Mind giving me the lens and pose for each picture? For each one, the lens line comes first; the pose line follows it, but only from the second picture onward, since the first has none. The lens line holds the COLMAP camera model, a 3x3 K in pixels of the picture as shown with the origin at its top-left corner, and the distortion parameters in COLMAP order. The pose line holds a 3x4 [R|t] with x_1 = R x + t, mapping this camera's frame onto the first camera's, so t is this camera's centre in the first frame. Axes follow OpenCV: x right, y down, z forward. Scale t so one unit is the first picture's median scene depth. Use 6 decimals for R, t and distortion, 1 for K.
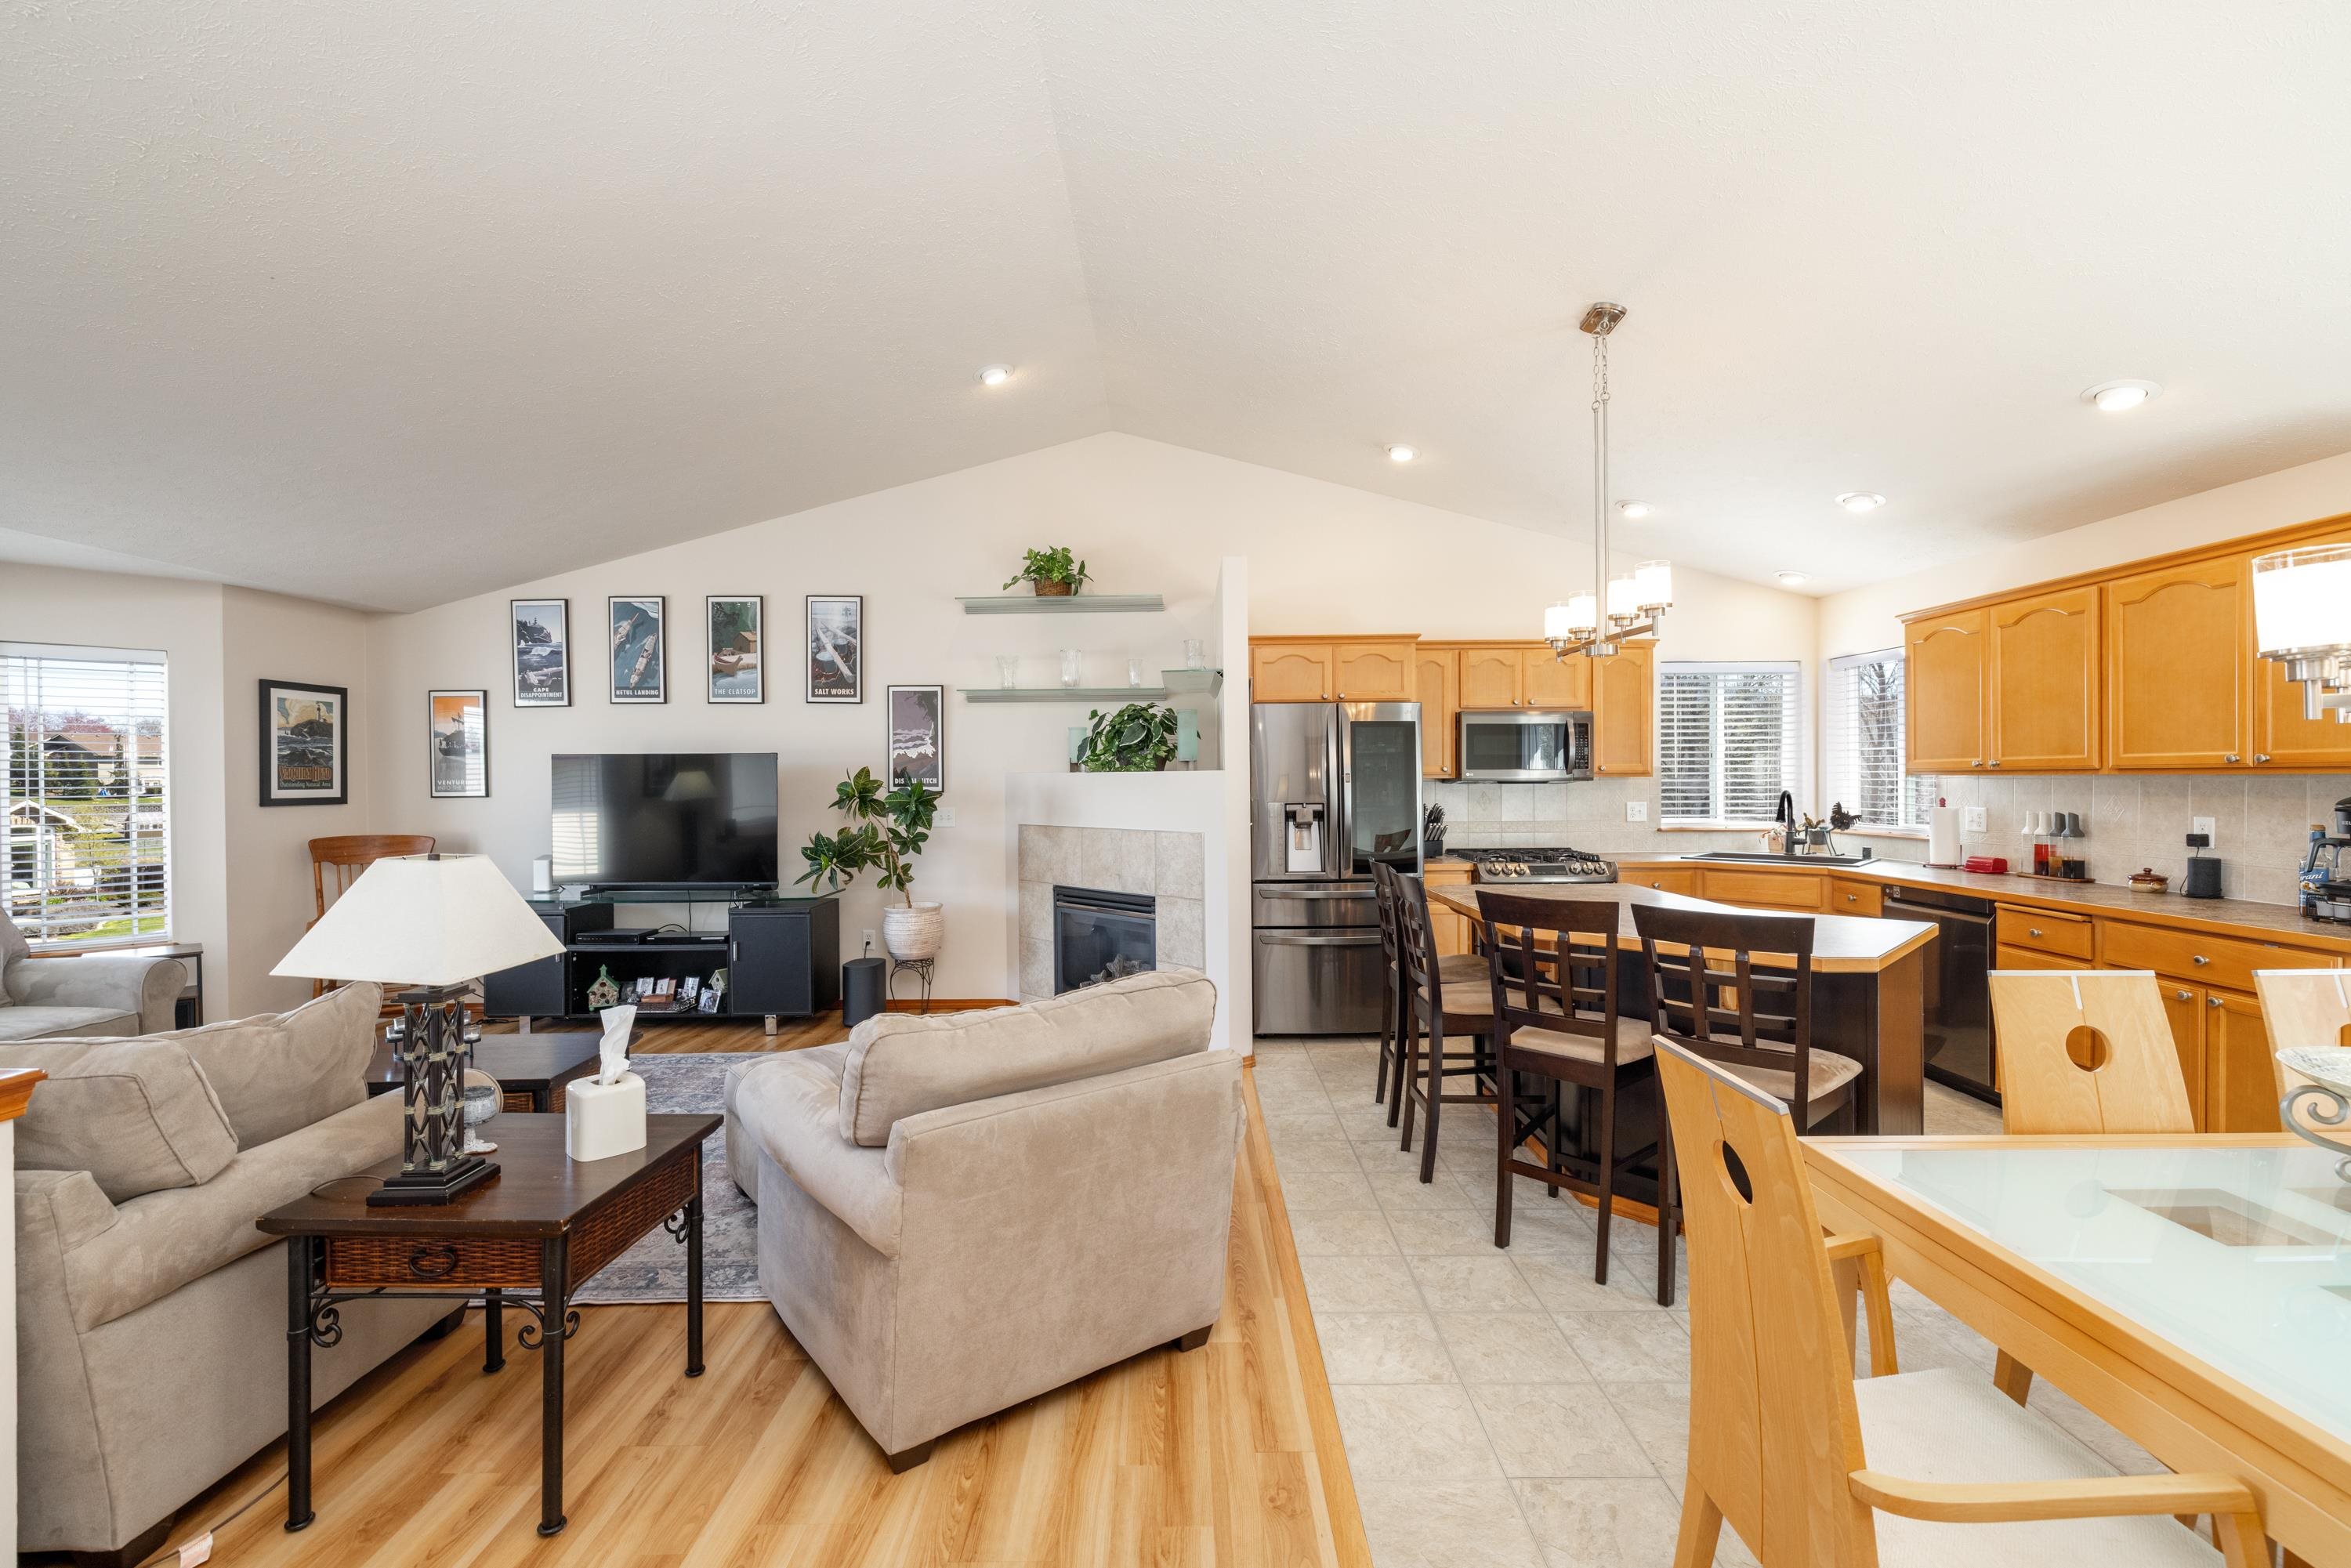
lens RADIAL K [[992.8, 0, 1164.0], [0, 992.8, 787.0], [0, 0, 1]] dist [-0.001409, 0.001751]
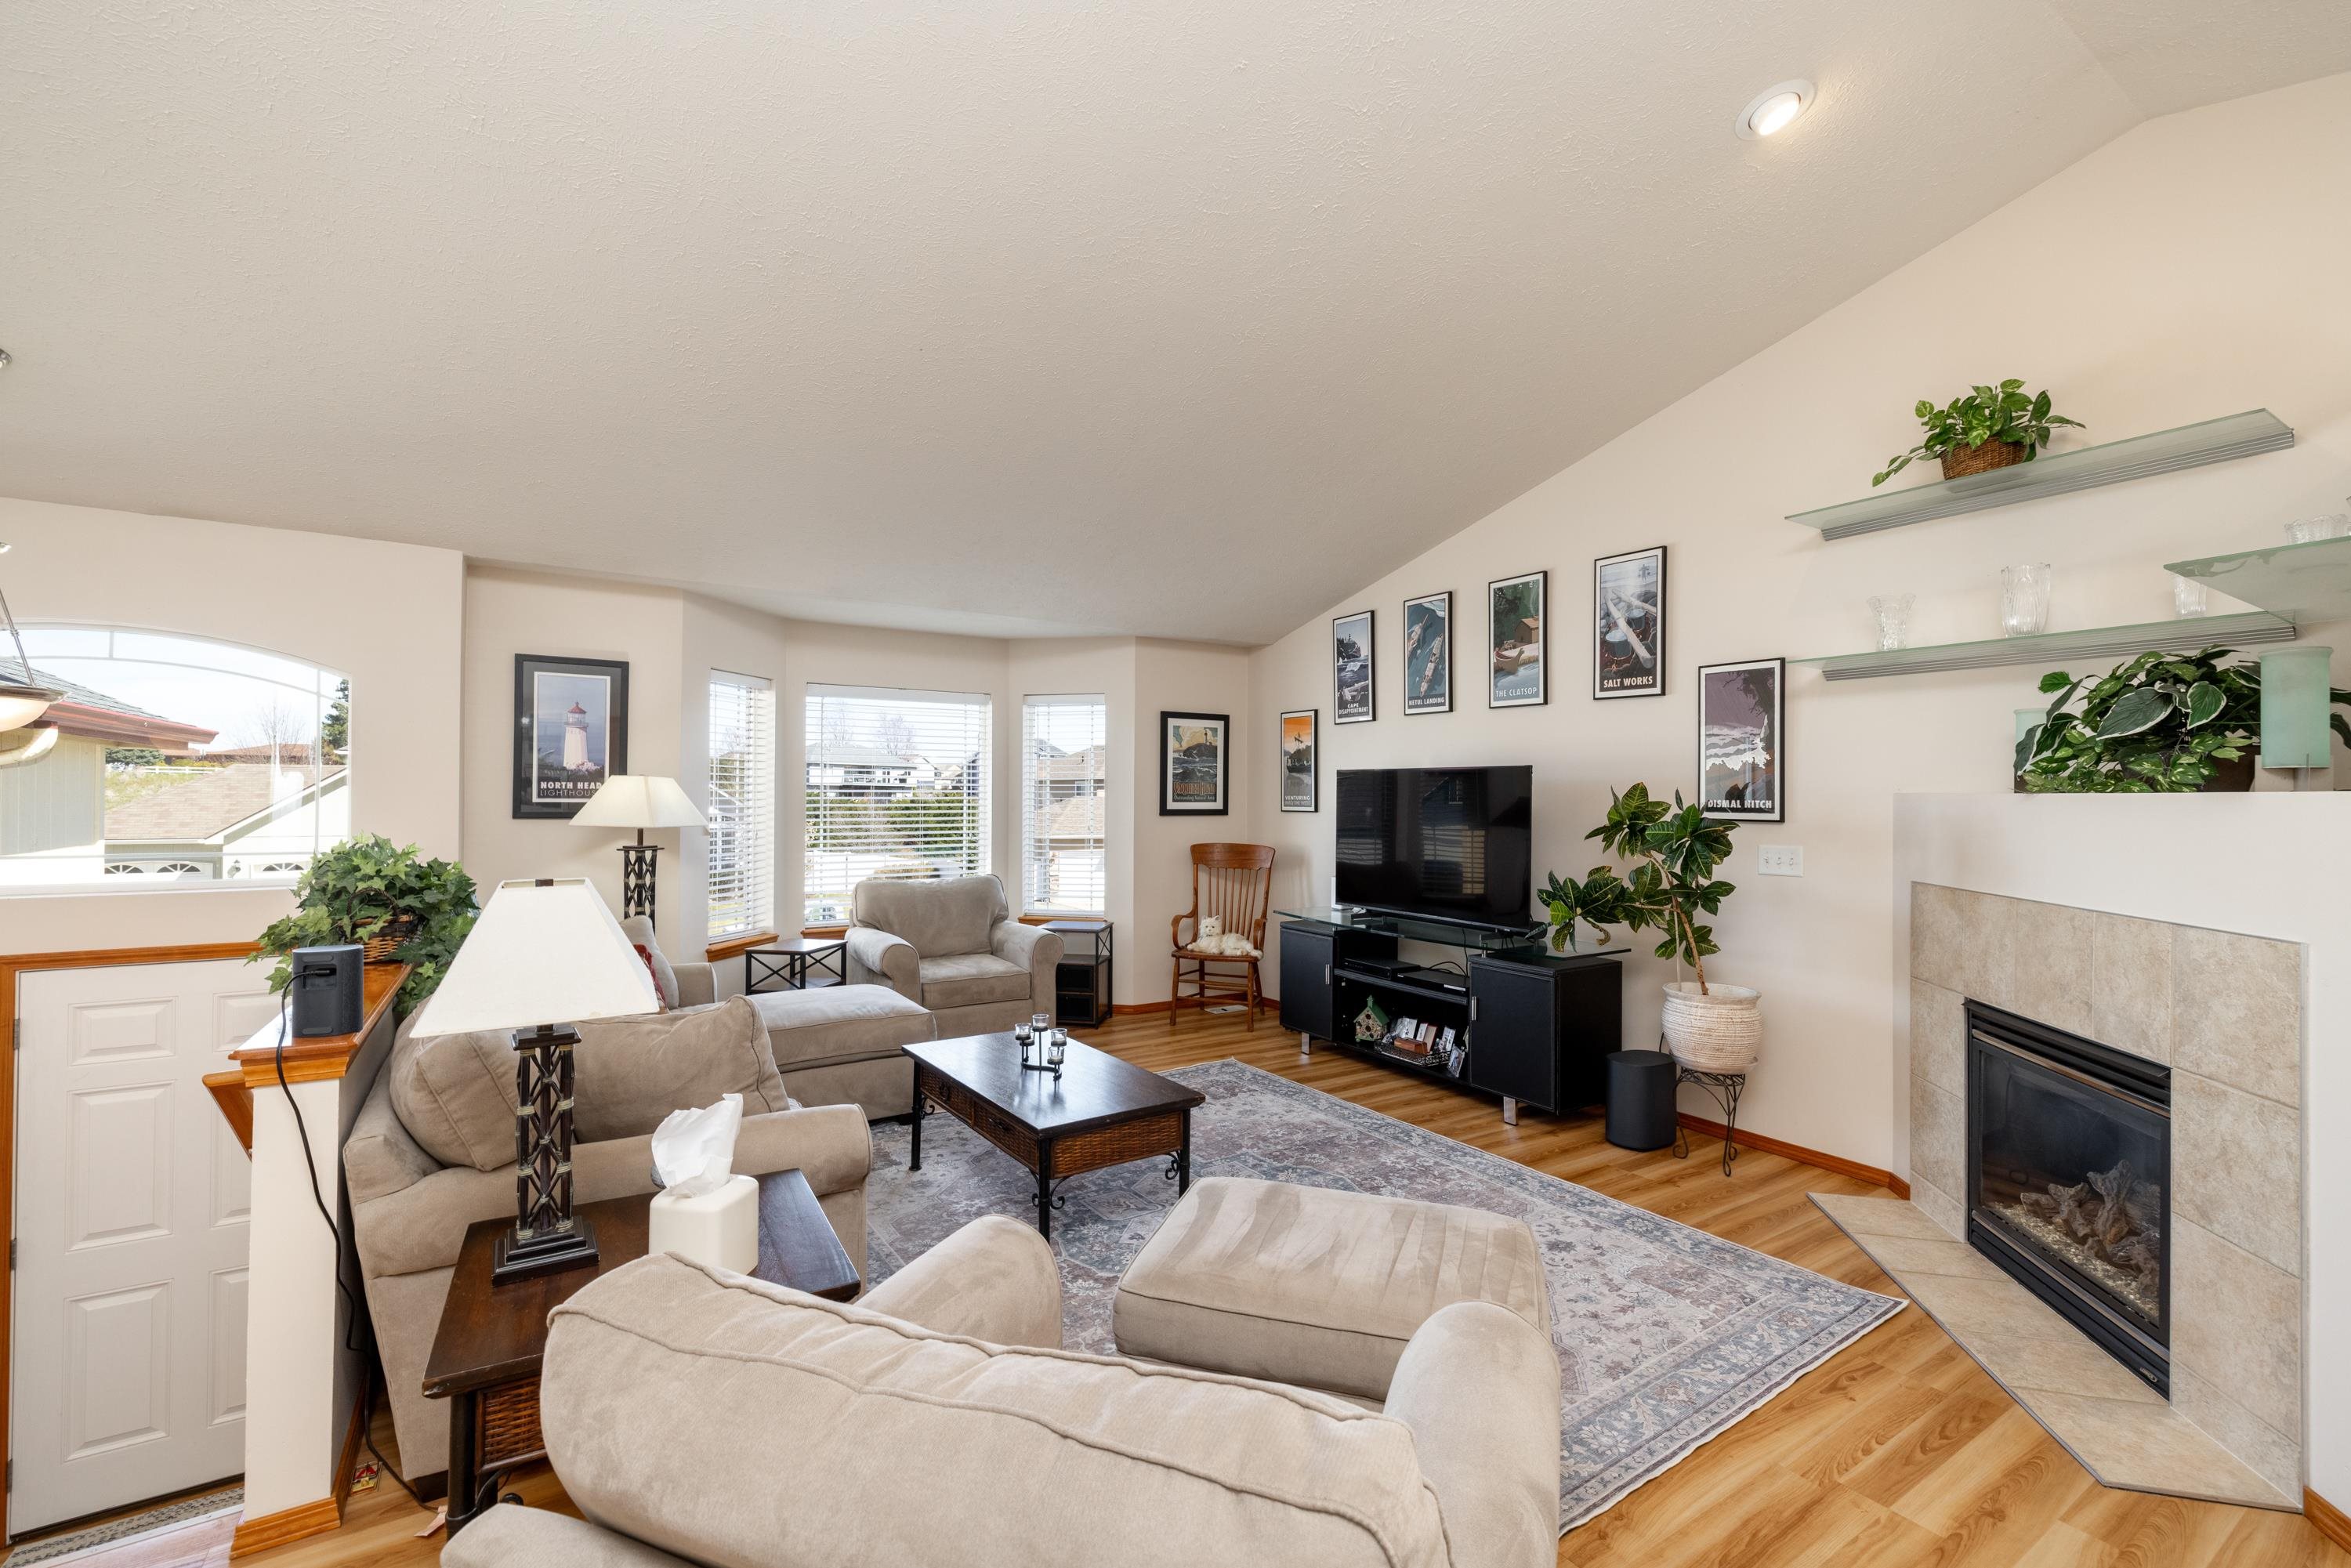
lens RADIAL K [[992.8, 0, 1163.8], [0, 992.8, 786.7], [0, 0, 1]] dist [-0.001409, 0.001751]
pose [[0.540799, 0.002889, -0.841147, 0.118883], [-0.017895, 0.999807, -0.008071, -0.006317], [0.840961, 0.019417, 0.540746, 0.352683]]
